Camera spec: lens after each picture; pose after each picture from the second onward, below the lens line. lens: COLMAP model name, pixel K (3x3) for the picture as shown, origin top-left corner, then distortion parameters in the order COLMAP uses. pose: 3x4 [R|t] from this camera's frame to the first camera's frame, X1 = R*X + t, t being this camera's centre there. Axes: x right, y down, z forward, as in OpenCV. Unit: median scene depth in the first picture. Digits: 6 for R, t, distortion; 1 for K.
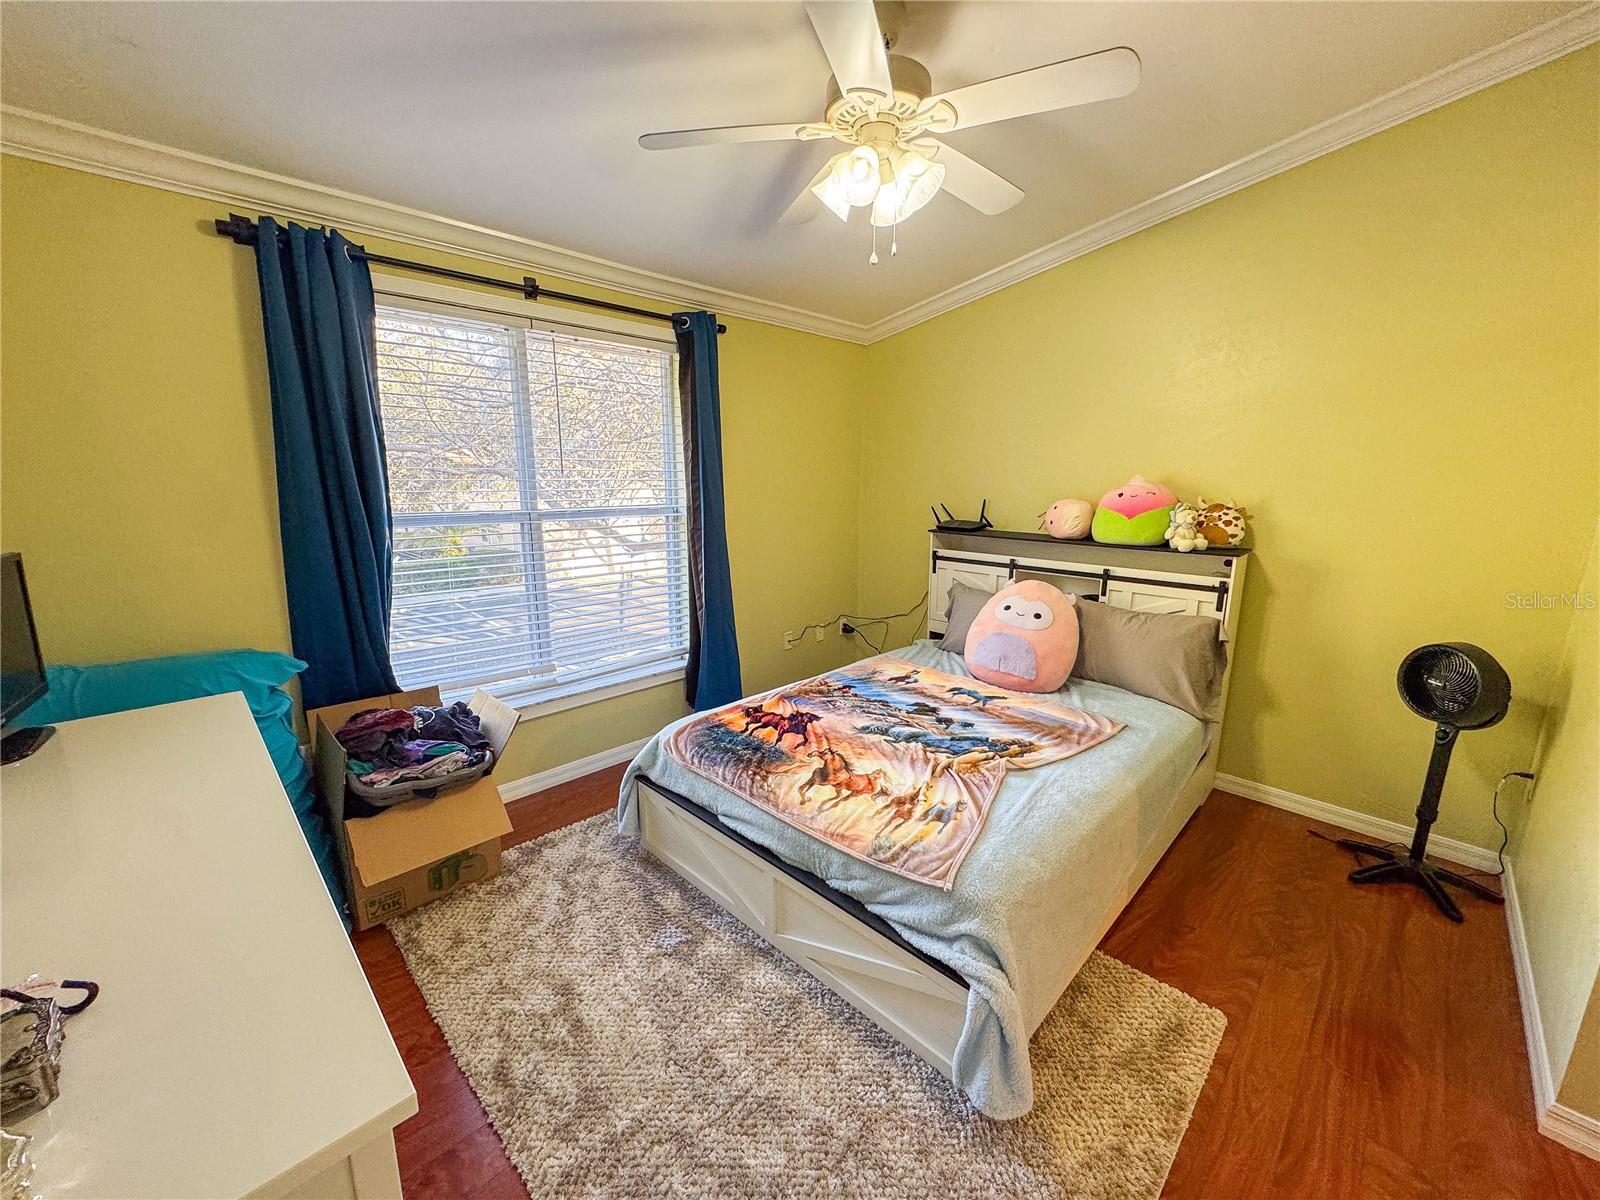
lens RADIAL K [[641.3, 0, 797.7], [0, 641.3, 604.3], [0, 0, 1]] dist [-0.004190, -0.000377]
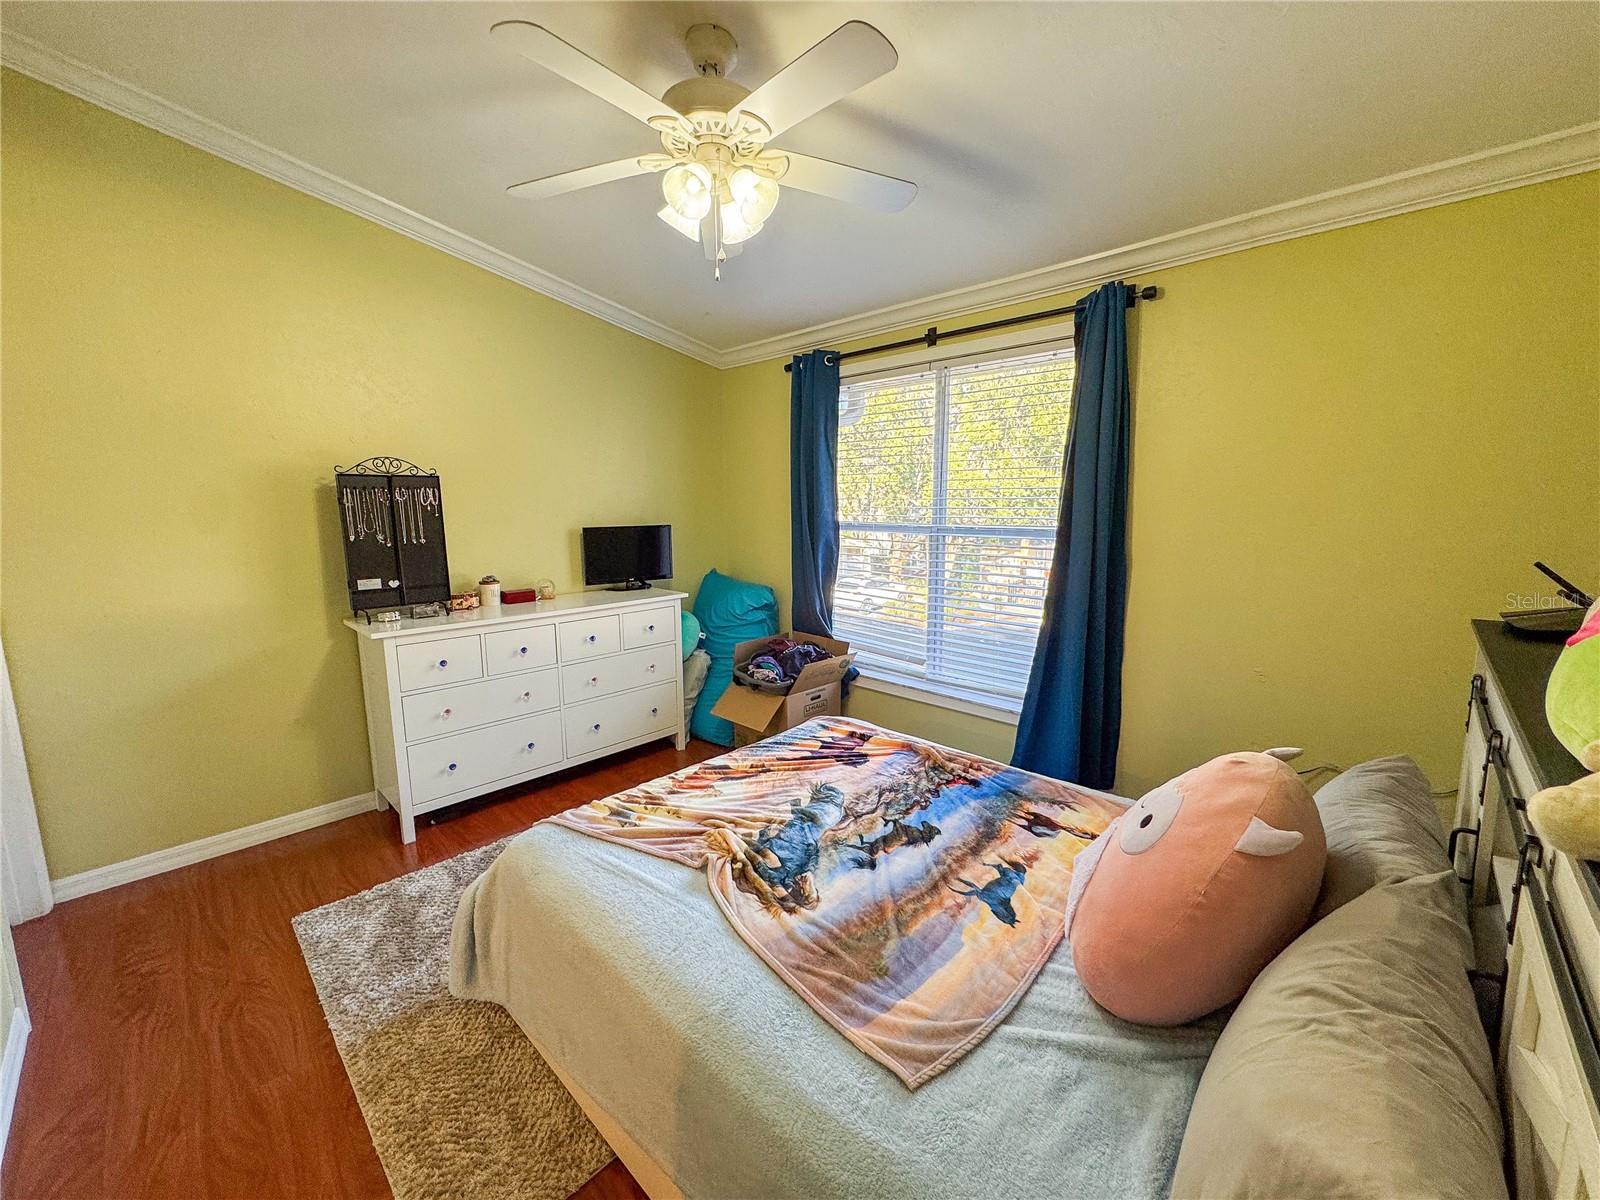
lens RADIAL K [[641.3, 0, 797.7], [0, 641.3, 604.3], [0, 0, 1]] dist [-0.004190, -0.000377]
pose [[0.002767, 0.152774, -0.988257, 0.820565], [-0.195473, 0.969279, 0.149293, -0.144188], [0.980705, 0.192765, 0.032545, 0.813587]]
